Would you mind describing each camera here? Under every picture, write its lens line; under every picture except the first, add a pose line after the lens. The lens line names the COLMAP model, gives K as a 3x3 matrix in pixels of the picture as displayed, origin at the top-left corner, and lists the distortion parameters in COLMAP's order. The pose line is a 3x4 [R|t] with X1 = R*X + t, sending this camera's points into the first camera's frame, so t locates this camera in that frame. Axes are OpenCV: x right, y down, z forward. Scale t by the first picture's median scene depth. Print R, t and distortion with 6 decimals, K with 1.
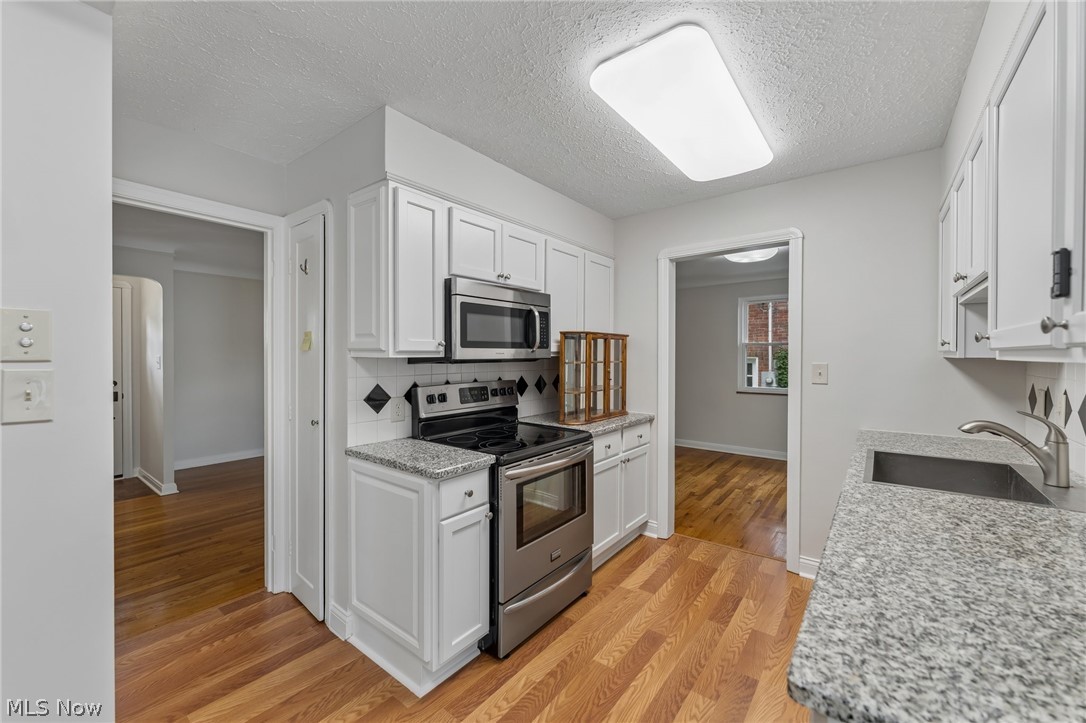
lens RADIAL K [[440.5, 0, 543.4], [0, 440.5, 358.1], [0, 0, 1]] dist [-0.002693, -0.000384]
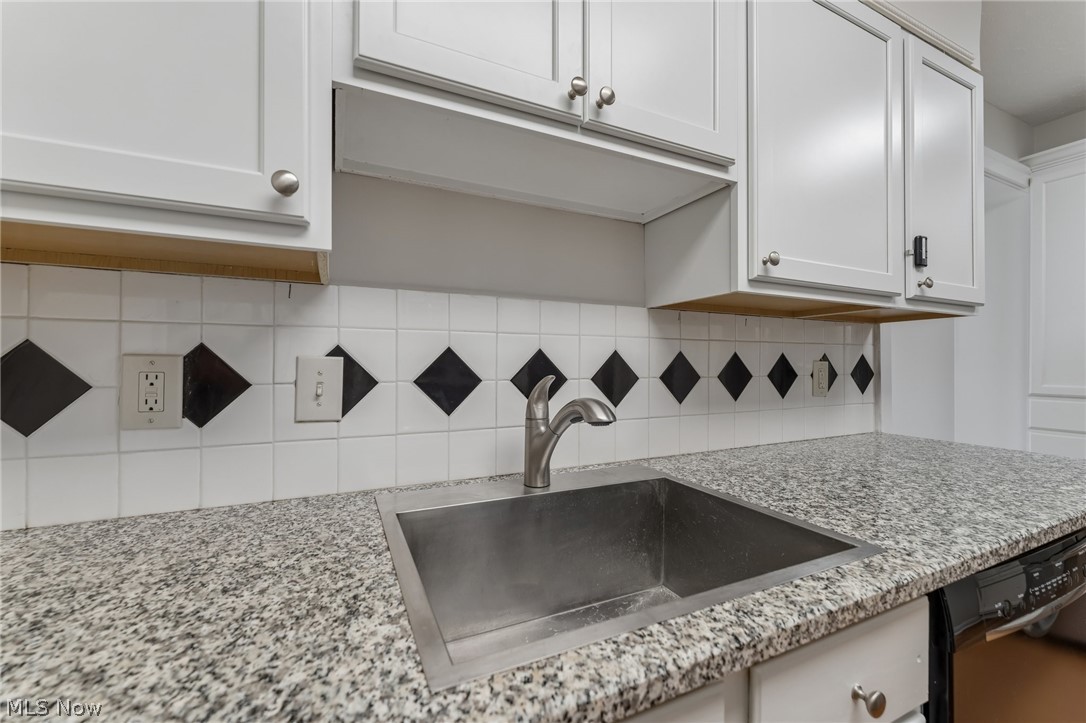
lens RADIAL K [[440.5, 0, 535.0], [0, 440.5, 362.2], [0, 0, 1]] dist [-0.002693, -0.000384]
pose [[-0.885377, -0.005277, 0.464843, 0.480826], [-0.001809, 0.999967, 0.007906, 0.056385], [-0.464870, 0.006159, -0.885358, 0.884755]]
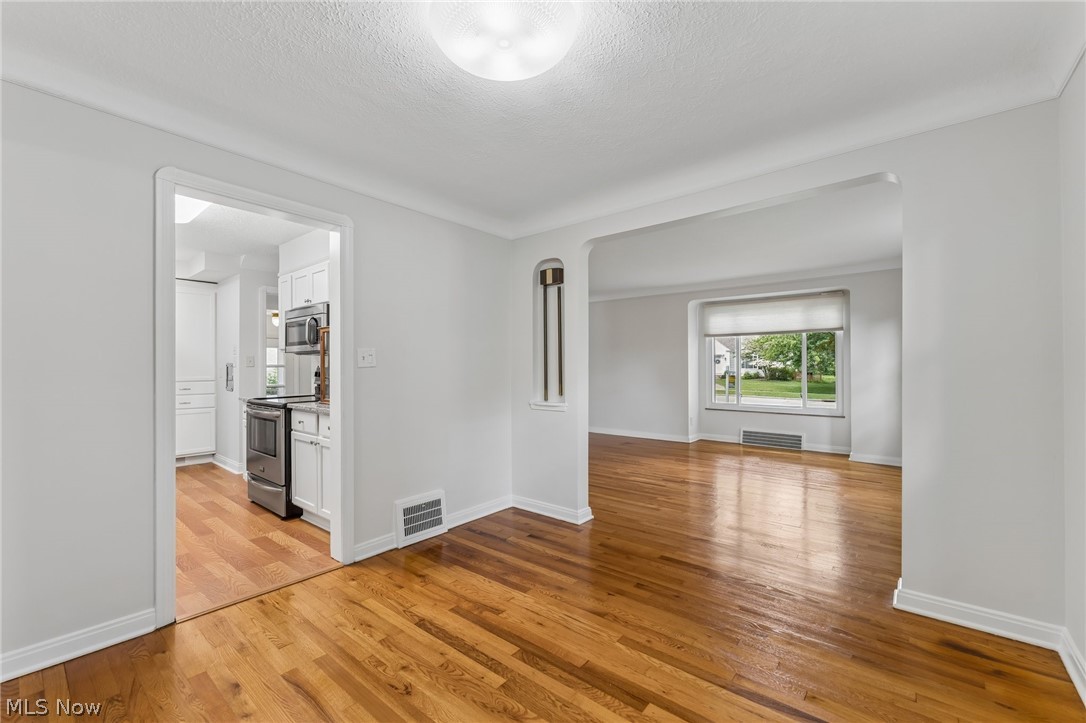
lens RADIAL K [[440.5, 0, 553.8], [0, 440.5, 364.8], [0, 0, 1]] dist [-0.002693, -0.000384]
pose [[-0.023786, -0.008770, -0.999679, 1.421168], [-0.005320, 0.999948, -0.008645, 0.054914], [0.999703, 0.005113, -0.023832, 1.828267]]
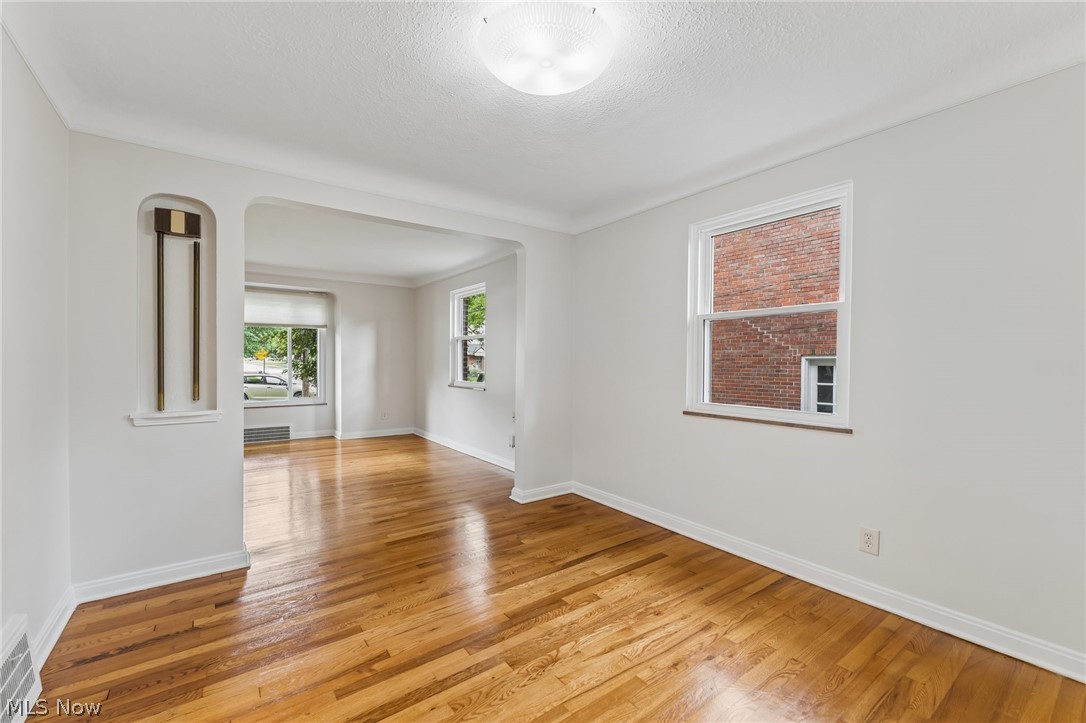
lens RADIAL K [[440.5, 0, 527.1], [0, 440.5, 362.8], [0, 0, 1]] dist [-0.002693, -0.000384]
pose [[0.952160, 0.001417, -0.305596, 1.003172], [-0.002624, 0.999990, -0.003539, 0.060994], [0.305588, 0.004172, 0.952155, 1.109705]]
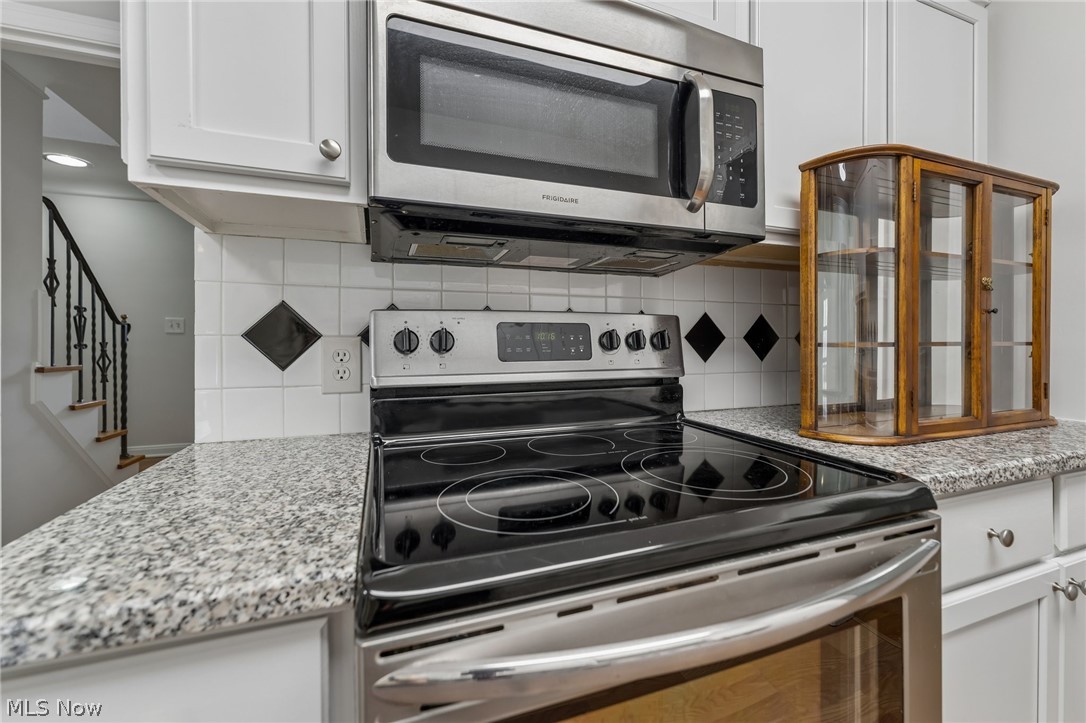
lens RADIAL K [[440.5, 0, 542.4], [0, 440.5, 343.8], [0, 0, 1]] dist [-0.002693, -0.000384]
pose [[0.841280, -0.006063, -0.540566, 0.057283], [-0.000552, 0.999927, -0.012075, 0.088401], [0.540600, 0.010457, 0.841215, 0.650720]]
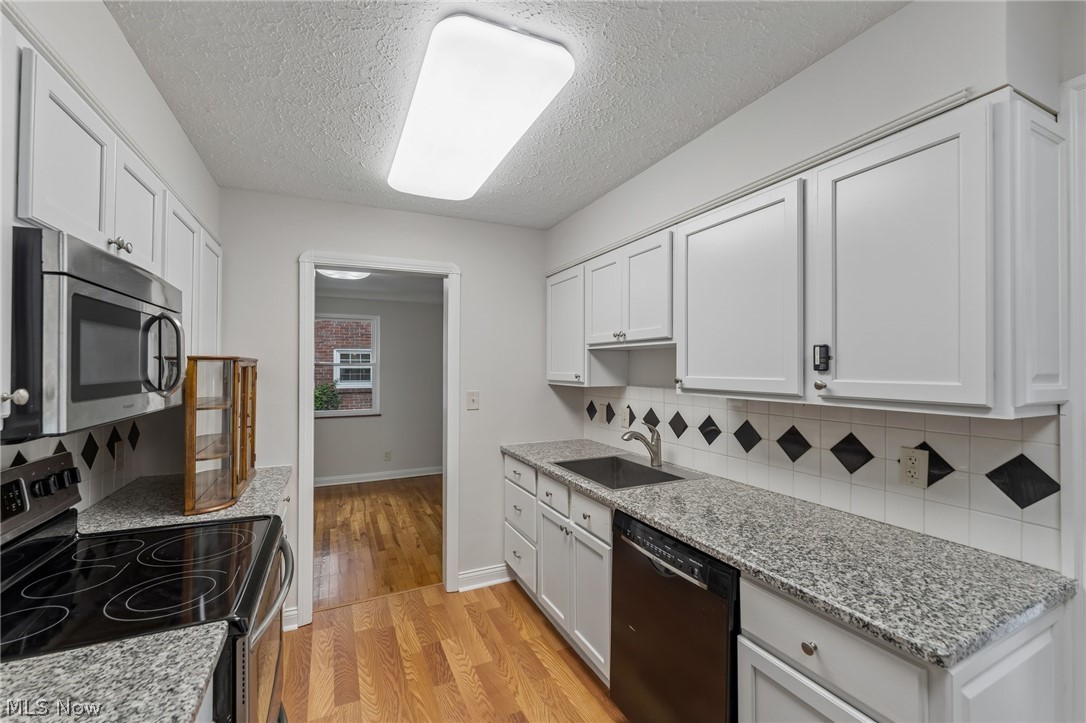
lens RADIAL K [[440.5, 0, 547.3], [0, 440.5, 365.6], [0, 0, 1]] dist [-0.002693, -0.000384]
pose [[0.452038, 0.006109, 0.891978, -0.286883], [0.007474, 0.999916, -0.010636, -0.041794], [-0.891967, 0.011474, 0.451954, 0.338517]]
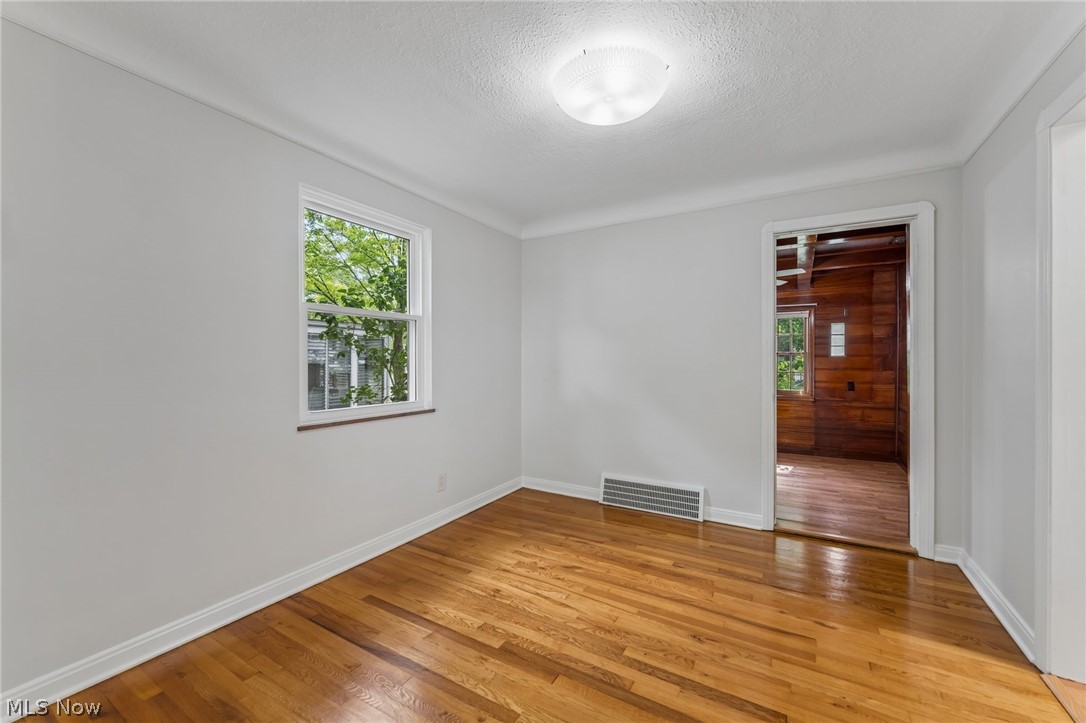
lens RADIAL K [[440.5, 0, 546.8], [0, 440.5, 362.0], [0, 0, 1]] dist [-0.002693, -0.000384]
pose [[-0.119878, -0.010635, 0.992732, 0.067641], [0.008697, 0.999893, 0.011762, 0.029200], [-0.992750, 0.010044, -0.119773, 1.950738]]
